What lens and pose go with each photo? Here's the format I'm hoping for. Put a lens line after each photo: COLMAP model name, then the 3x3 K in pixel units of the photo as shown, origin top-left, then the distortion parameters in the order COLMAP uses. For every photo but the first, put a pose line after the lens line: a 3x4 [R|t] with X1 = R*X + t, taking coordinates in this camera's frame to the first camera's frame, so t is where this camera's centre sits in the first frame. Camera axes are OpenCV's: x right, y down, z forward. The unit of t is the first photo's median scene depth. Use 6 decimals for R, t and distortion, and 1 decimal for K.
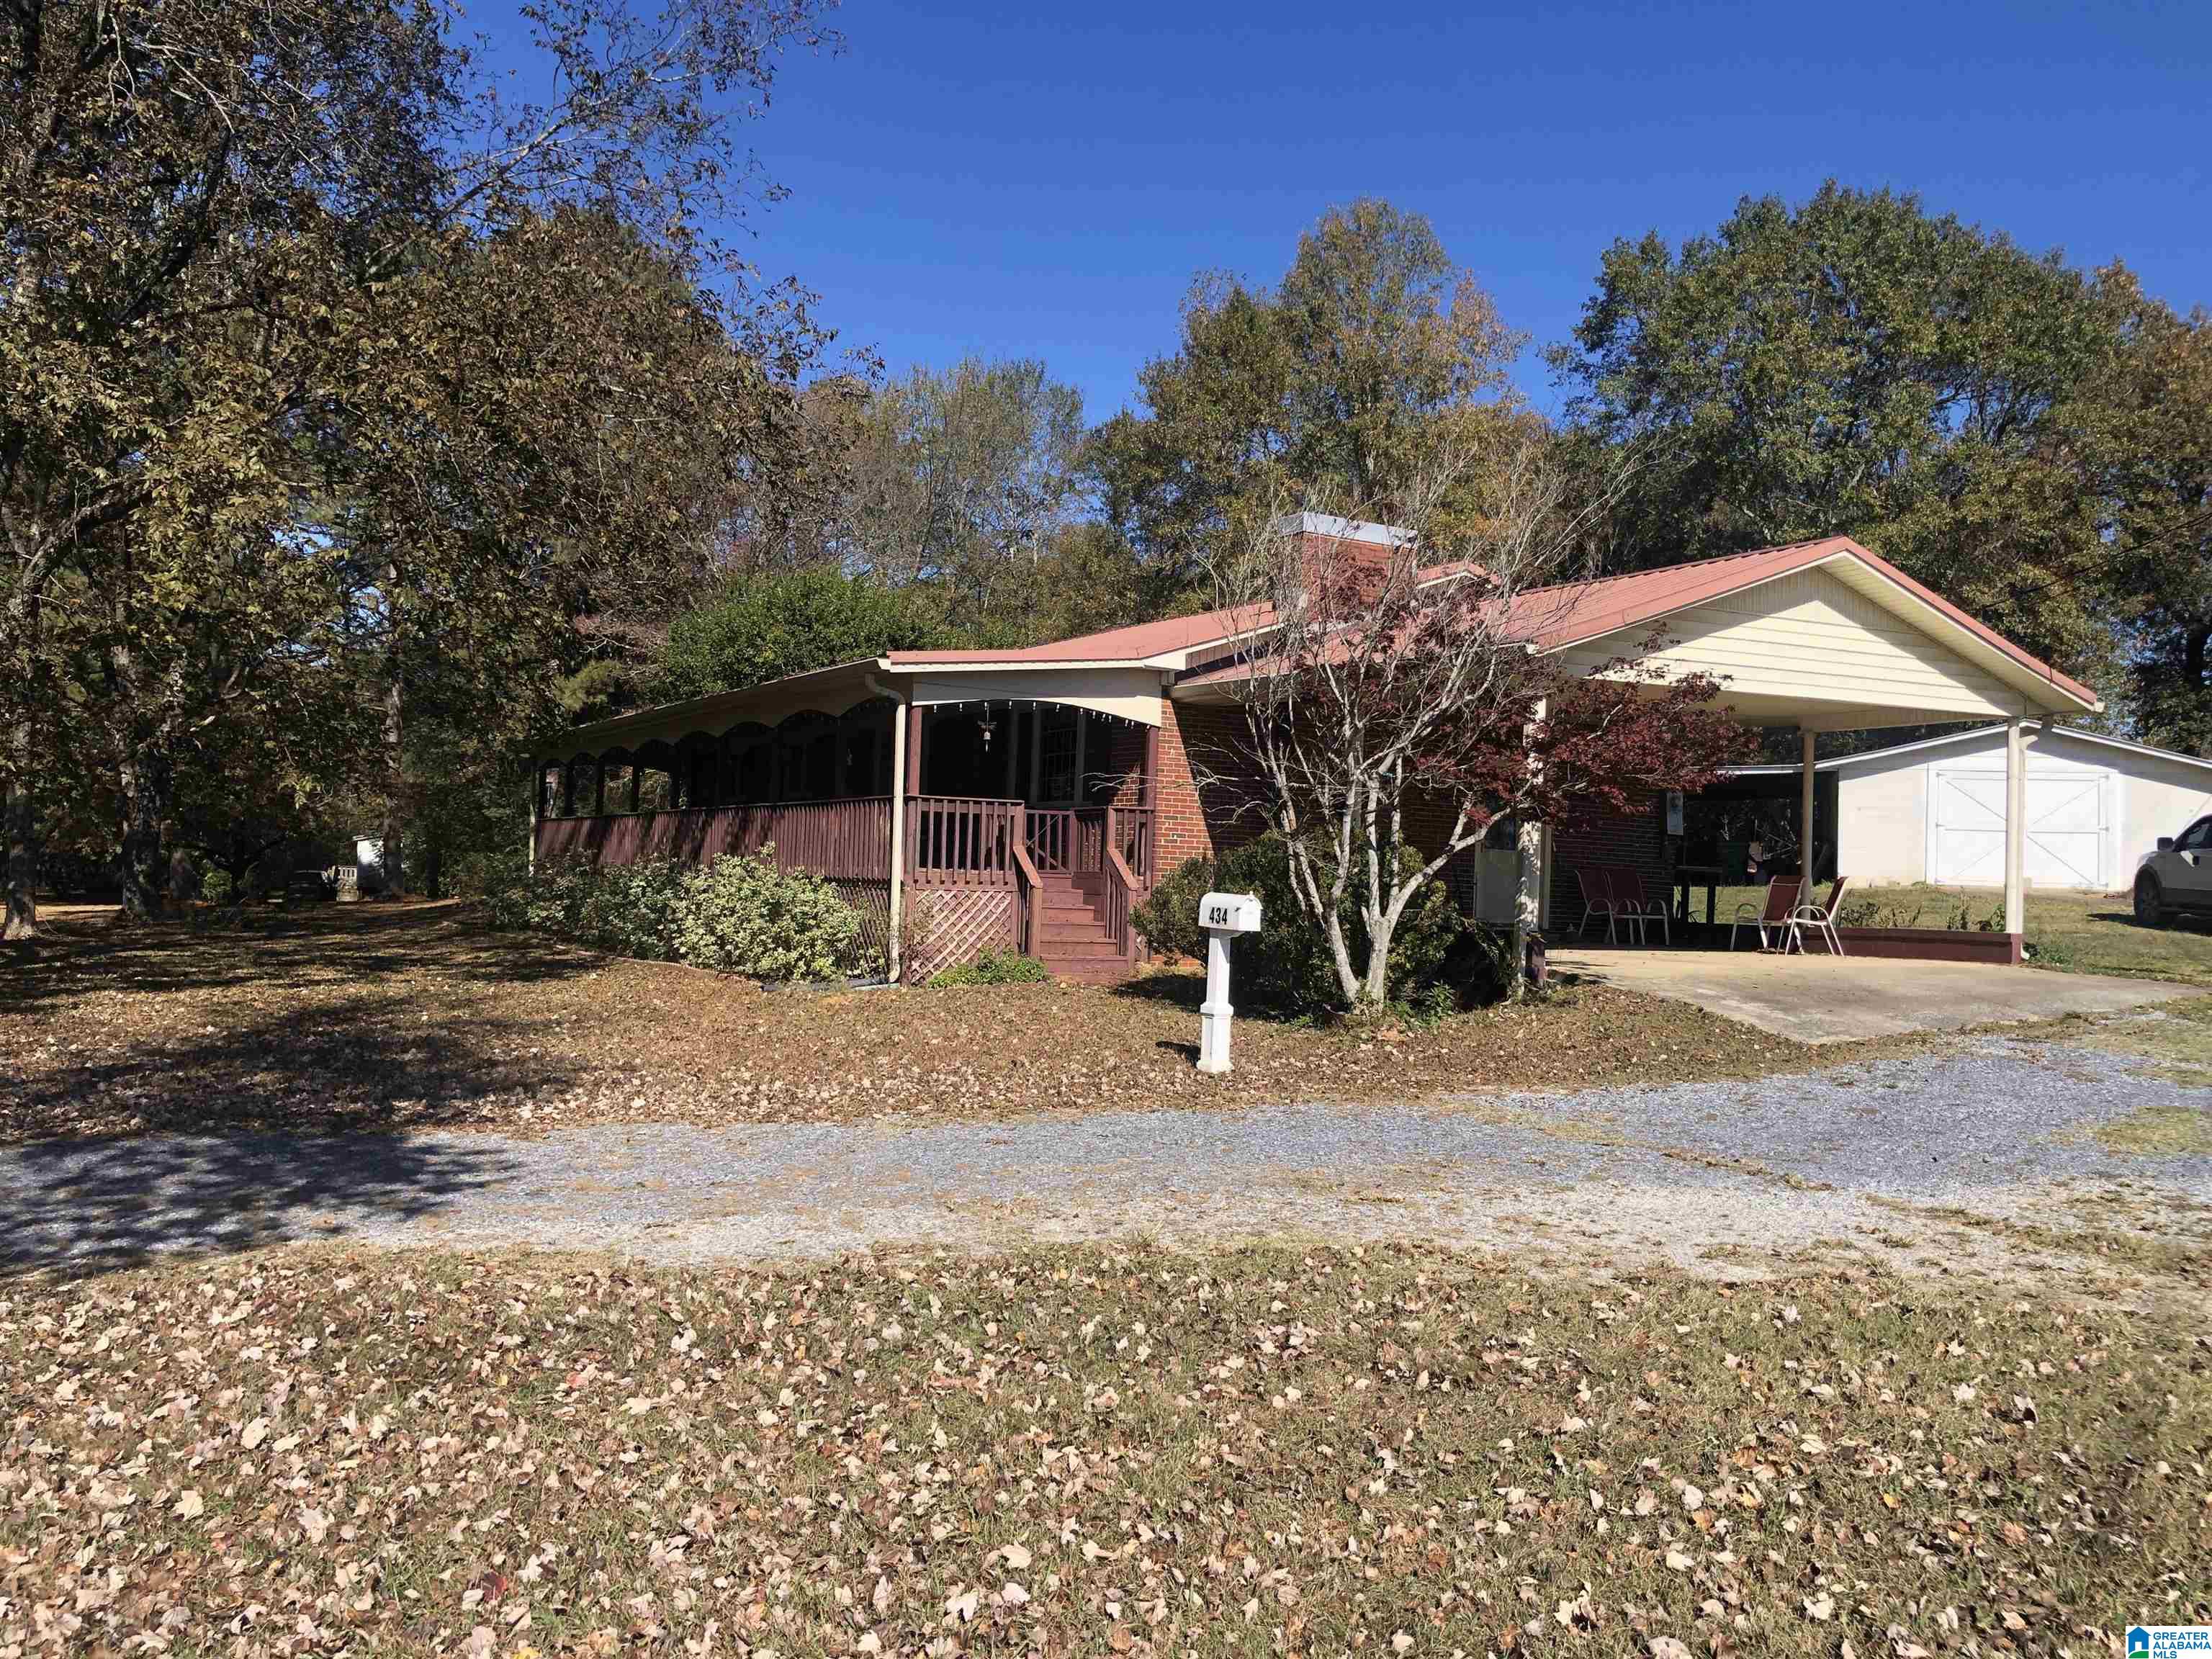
lens RADIAL K [[1827.4, 0, 1107.0], [0, 1827.4, 800.0], [0, 0, 1]] dist [0.156444, -0.637597]
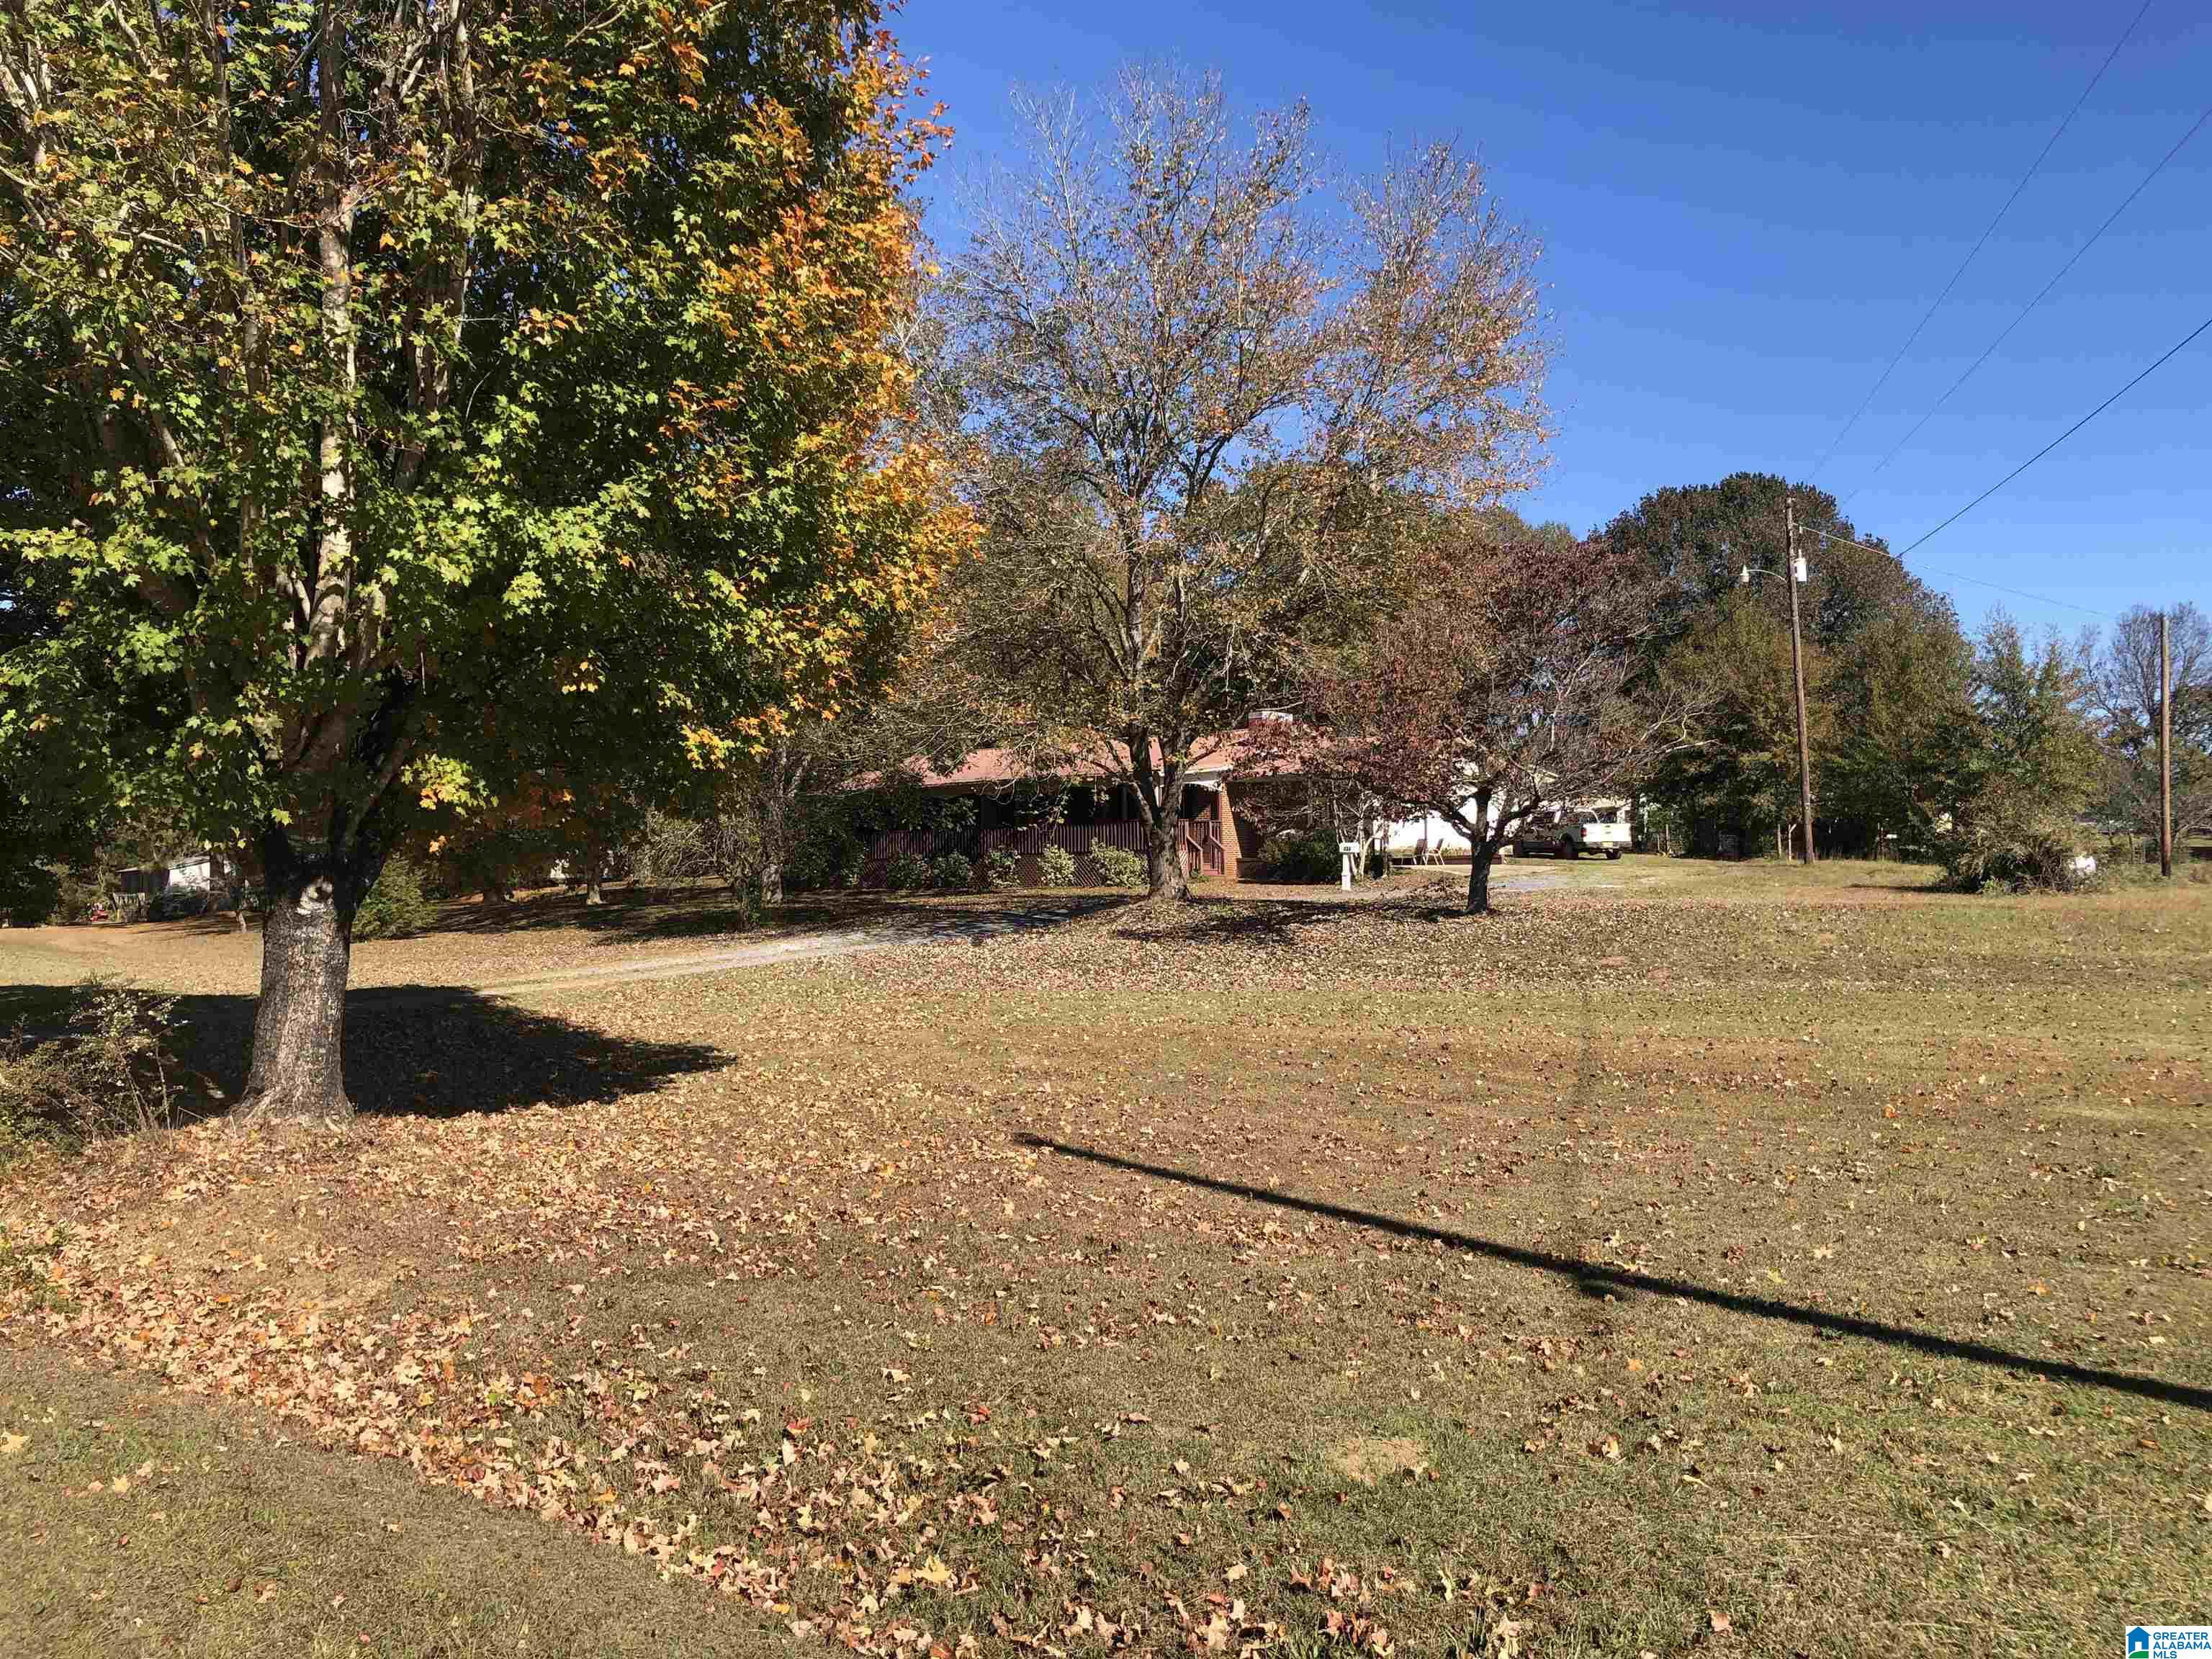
lens RADIAL K [[1814.8, 0, 1106.0], [0, 1814.8, 829.5], [0, 0, 1]] dist [0.004137, 0.000178]
pose [[0.935162, -0.030830, 0.352876, -1.071132], [0.026473, 0.999502, 0.017168, -0.033179], [-0.353230, -0.006713, 0.935512, -1.434689]]
